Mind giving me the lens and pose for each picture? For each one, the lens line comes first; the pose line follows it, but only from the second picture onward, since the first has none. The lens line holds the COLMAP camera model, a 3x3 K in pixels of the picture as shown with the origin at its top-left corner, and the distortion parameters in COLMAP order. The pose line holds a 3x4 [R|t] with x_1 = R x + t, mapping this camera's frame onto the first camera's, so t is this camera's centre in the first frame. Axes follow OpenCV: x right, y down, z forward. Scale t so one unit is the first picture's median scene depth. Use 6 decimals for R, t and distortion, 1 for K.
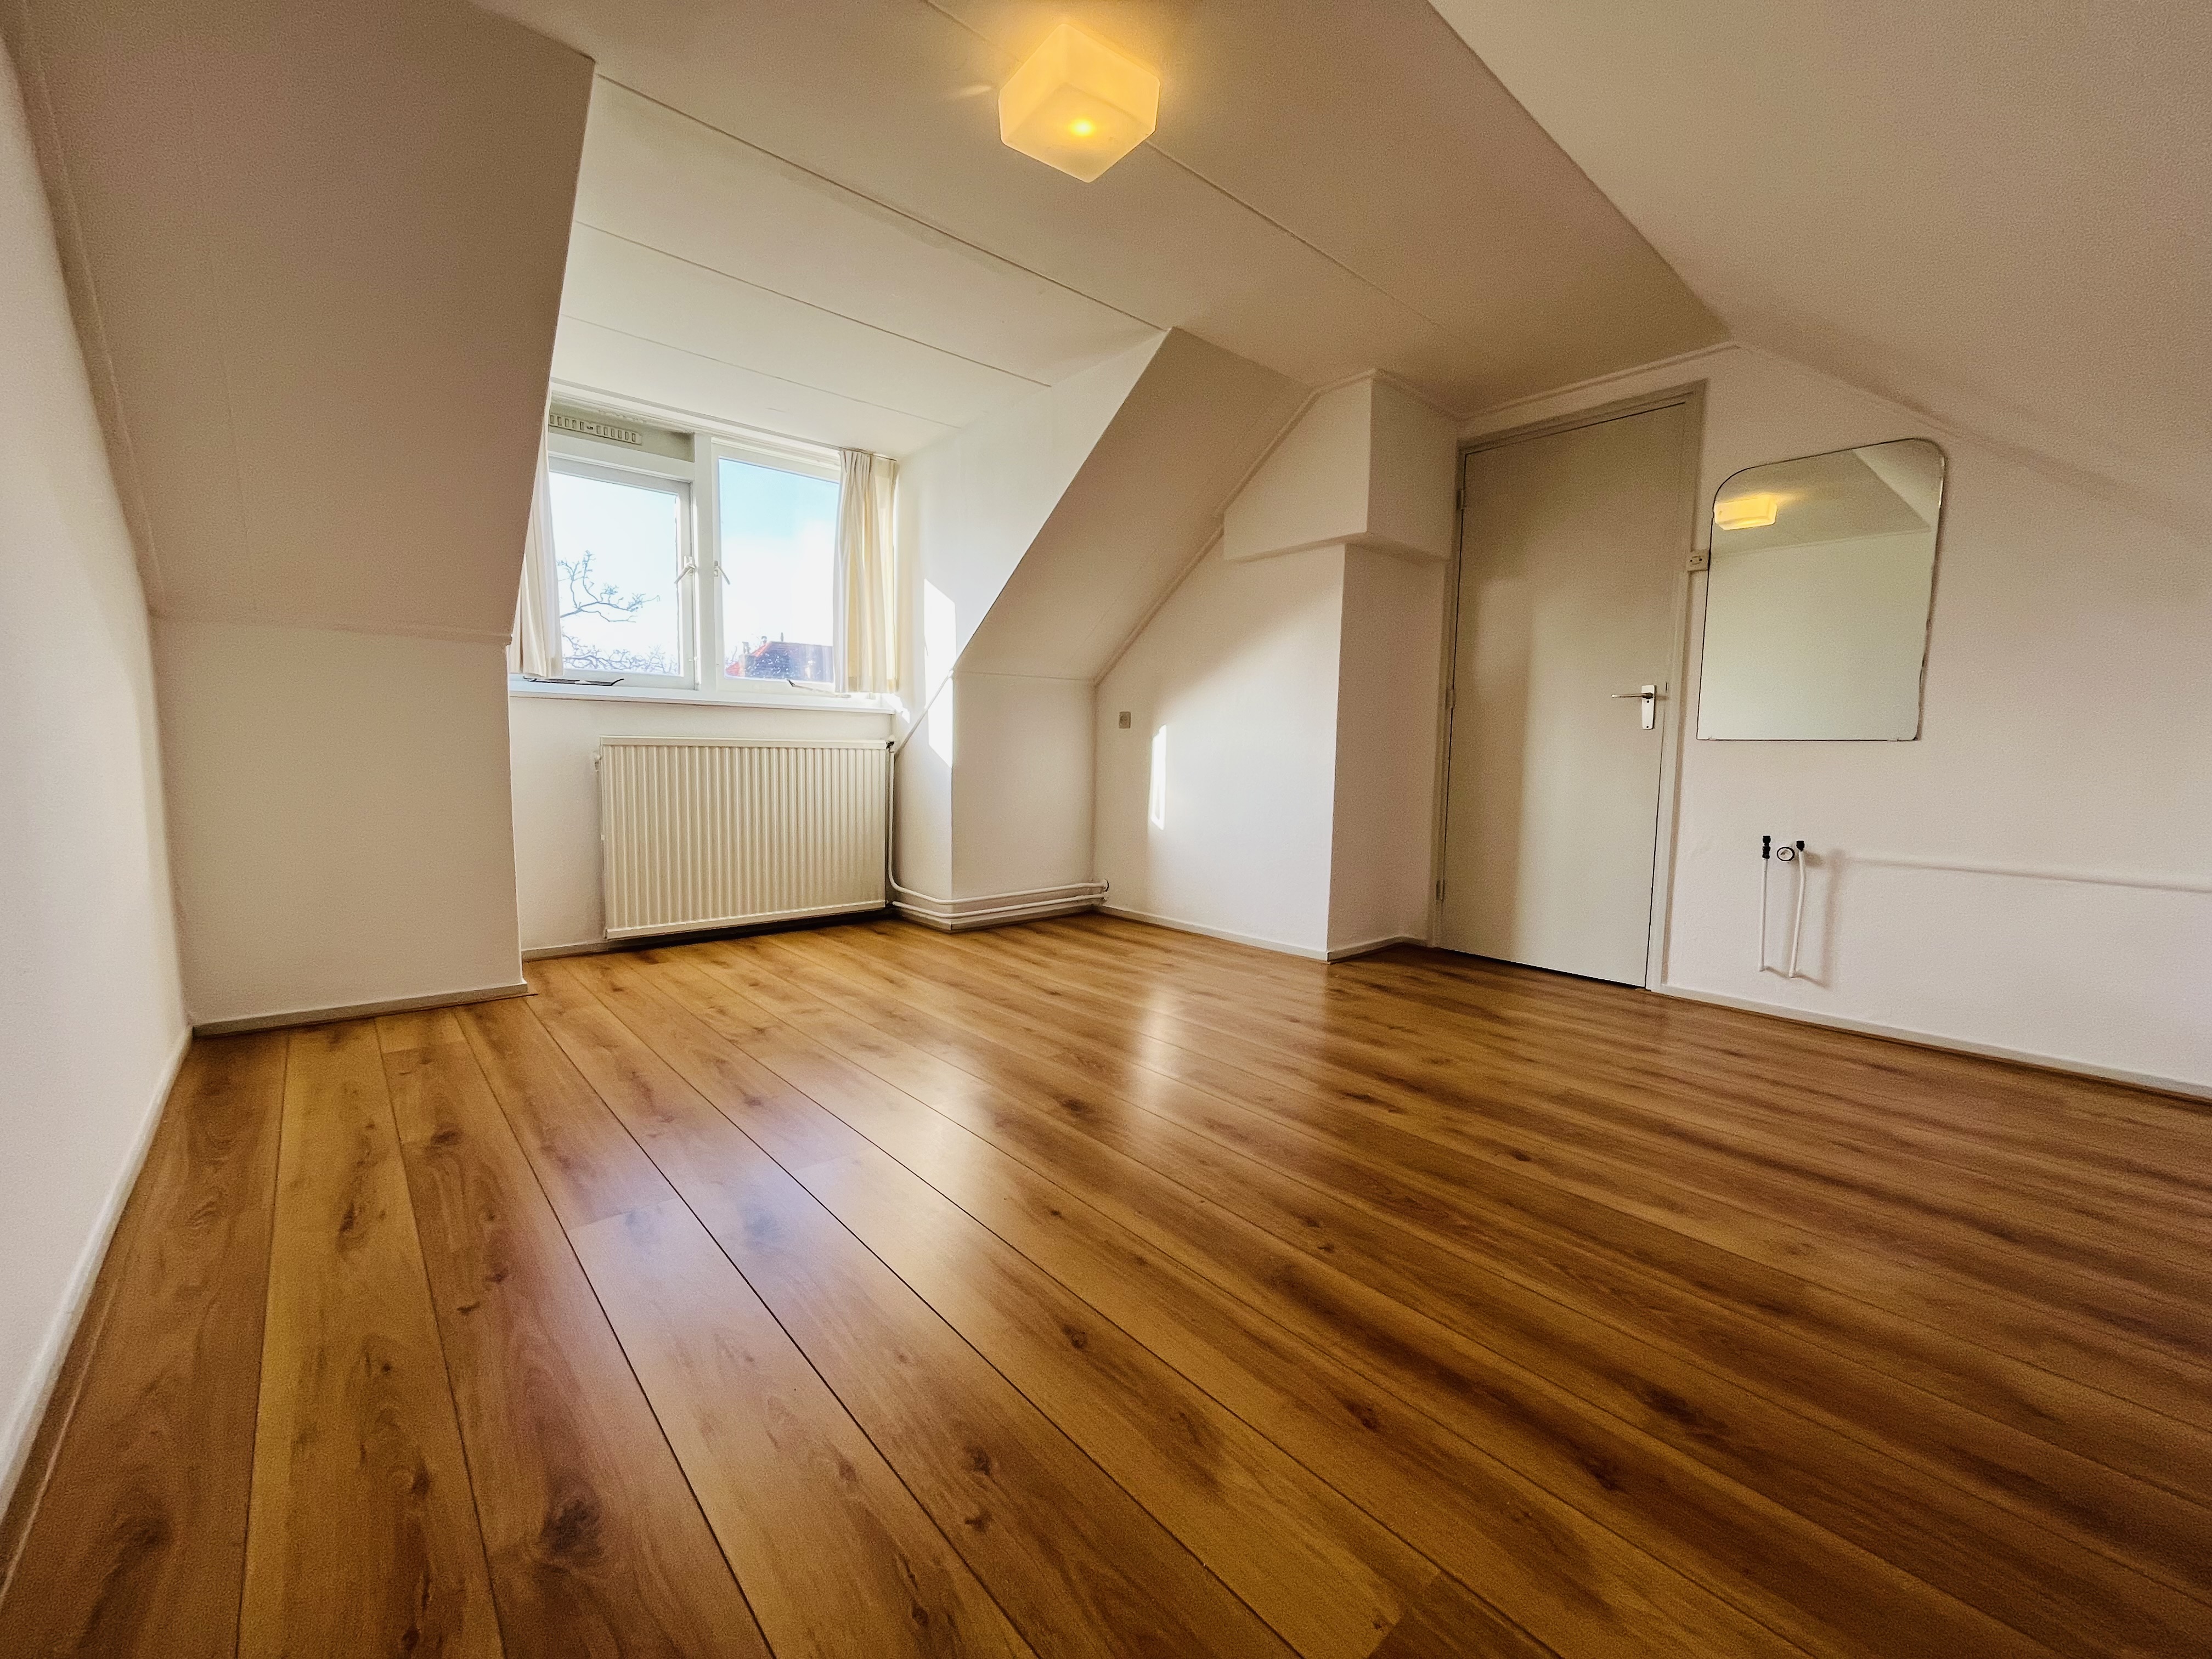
lens RADIAL K [[895.3, 0, 1101.9], [0, 895.3, 831.1], [0, 0, 1]] dist [-0.005355, -0.000742]
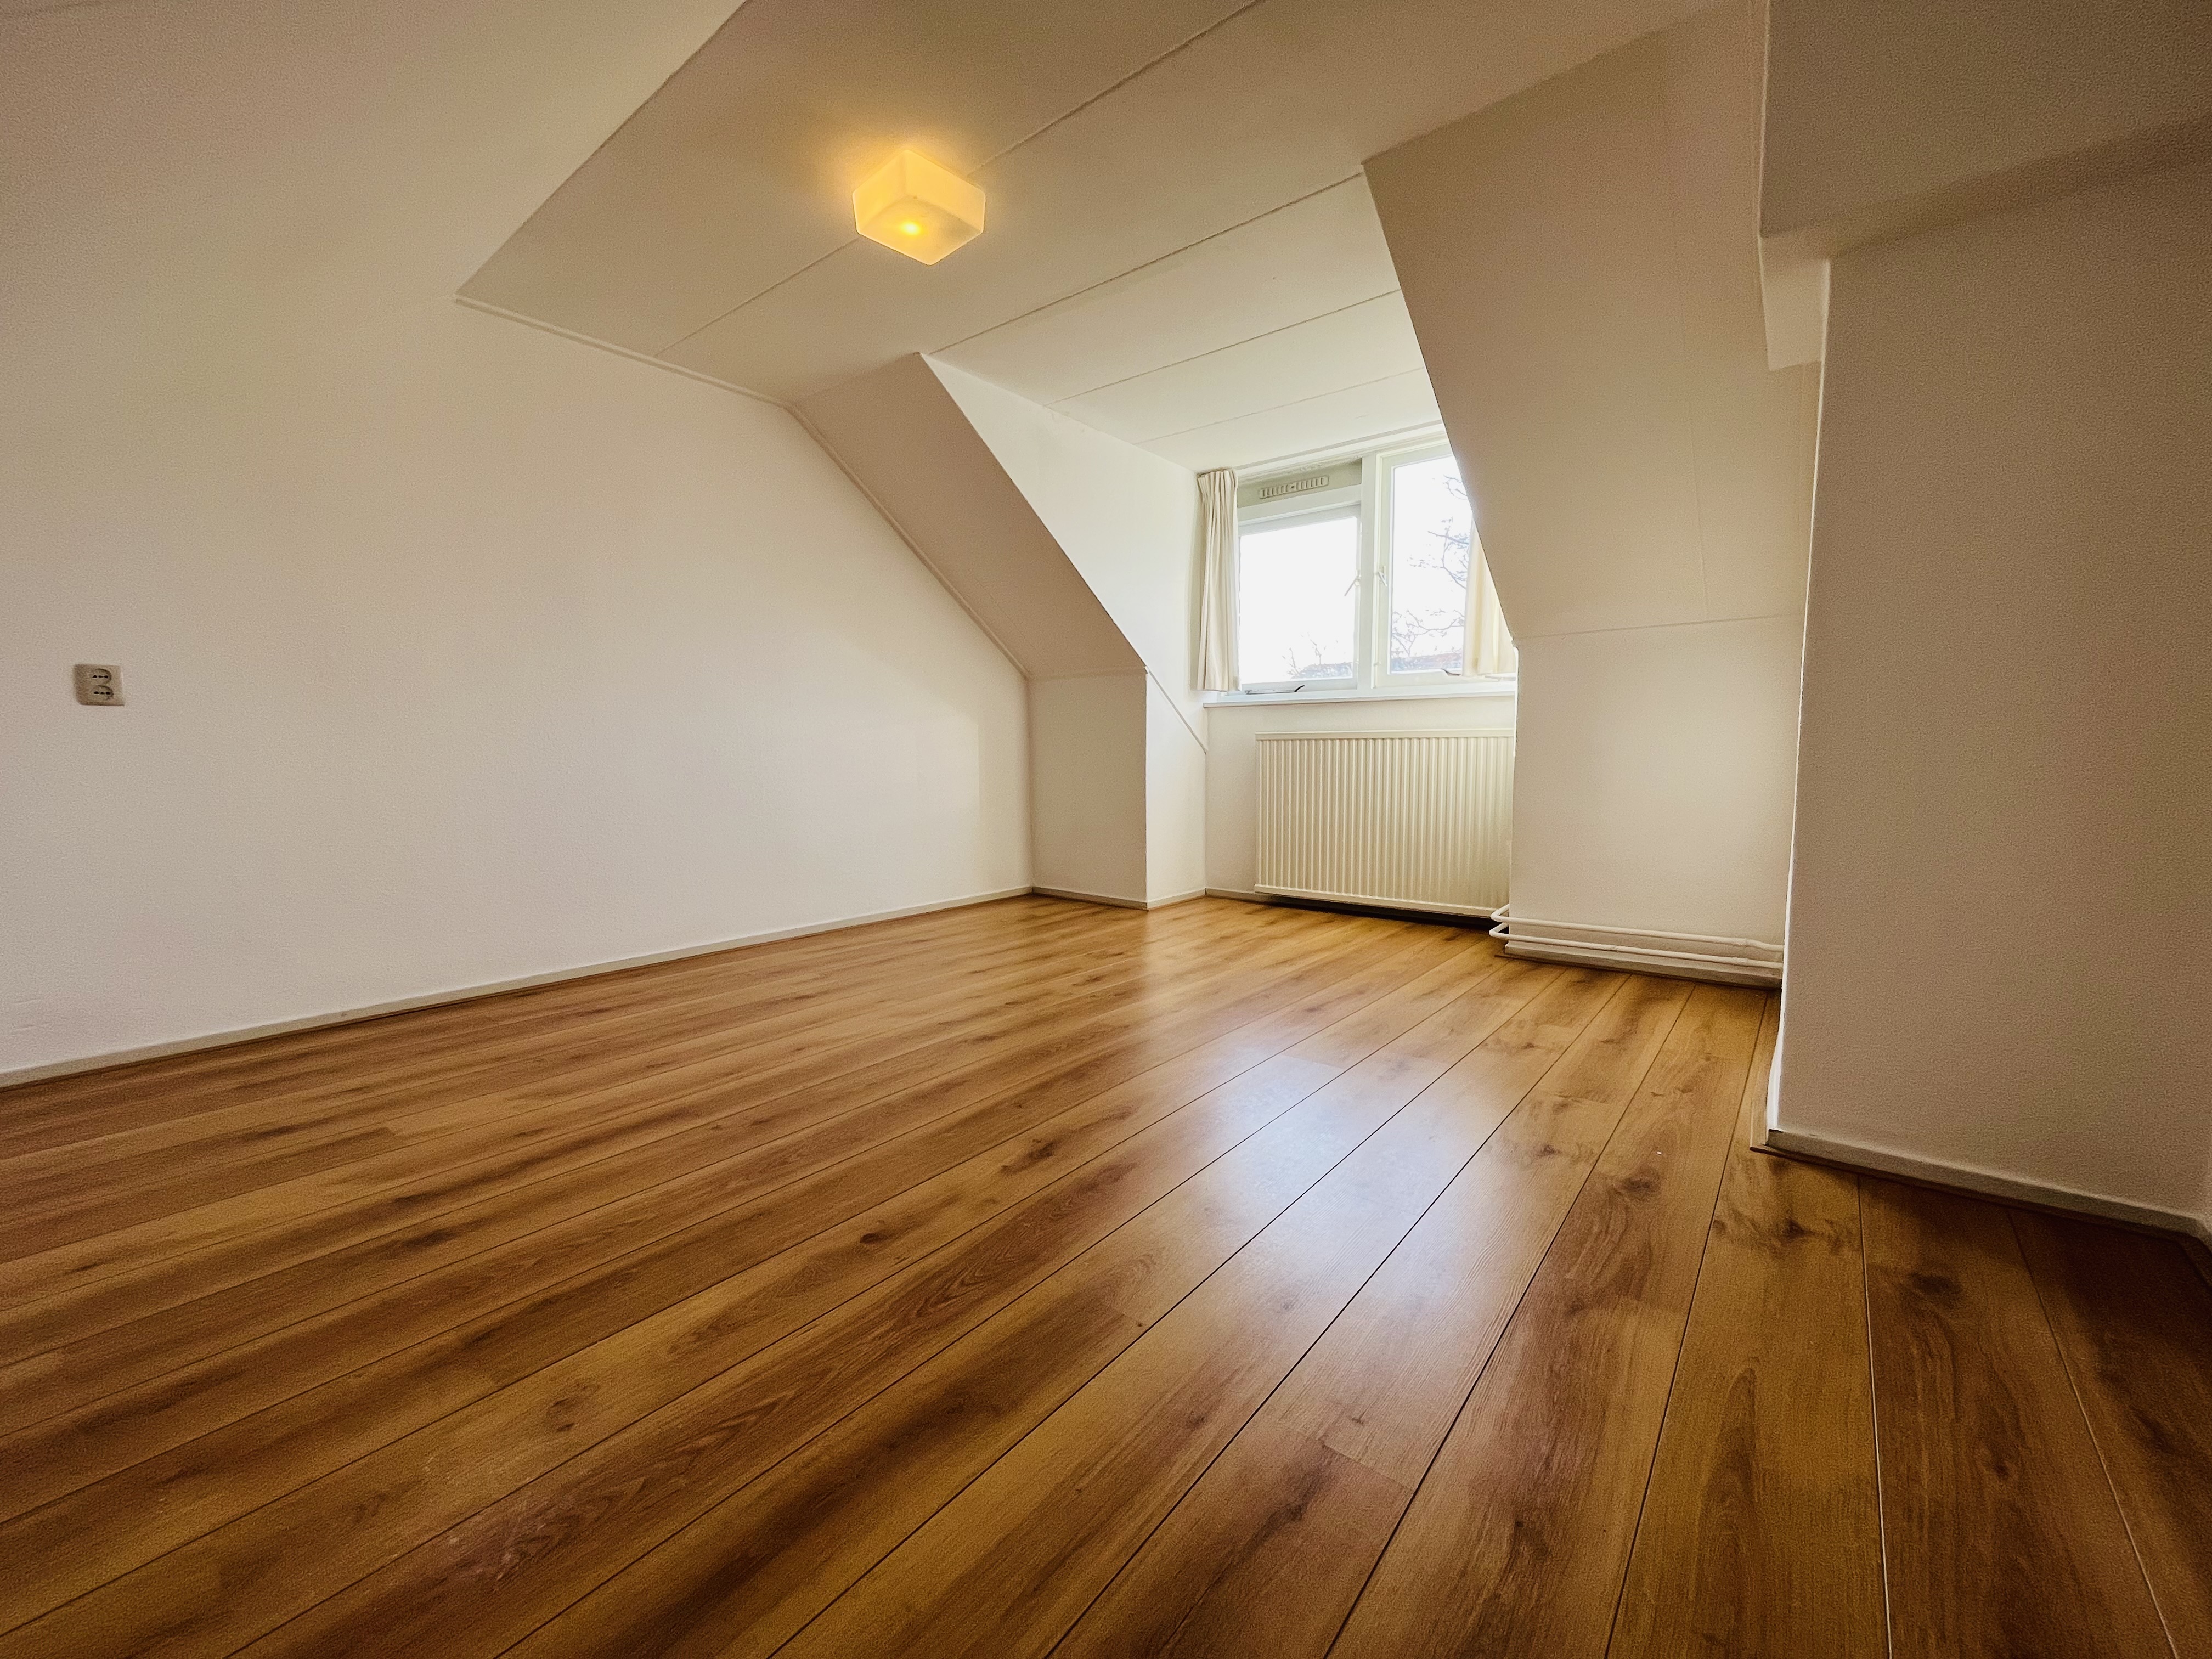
lens RADIAL K [[895.3, 0, 1101.9], [0, 895.3, 831.1], [0, 0, 1]] dist [-0.005355, -0.000742]
pose [[0.171066, 0.073412, -0.982521, 1.465401], [-0.080700, 0.994914, 0.060287, -0.054380], [0.981949, 0.068977, 0.176120, 1.228116]]
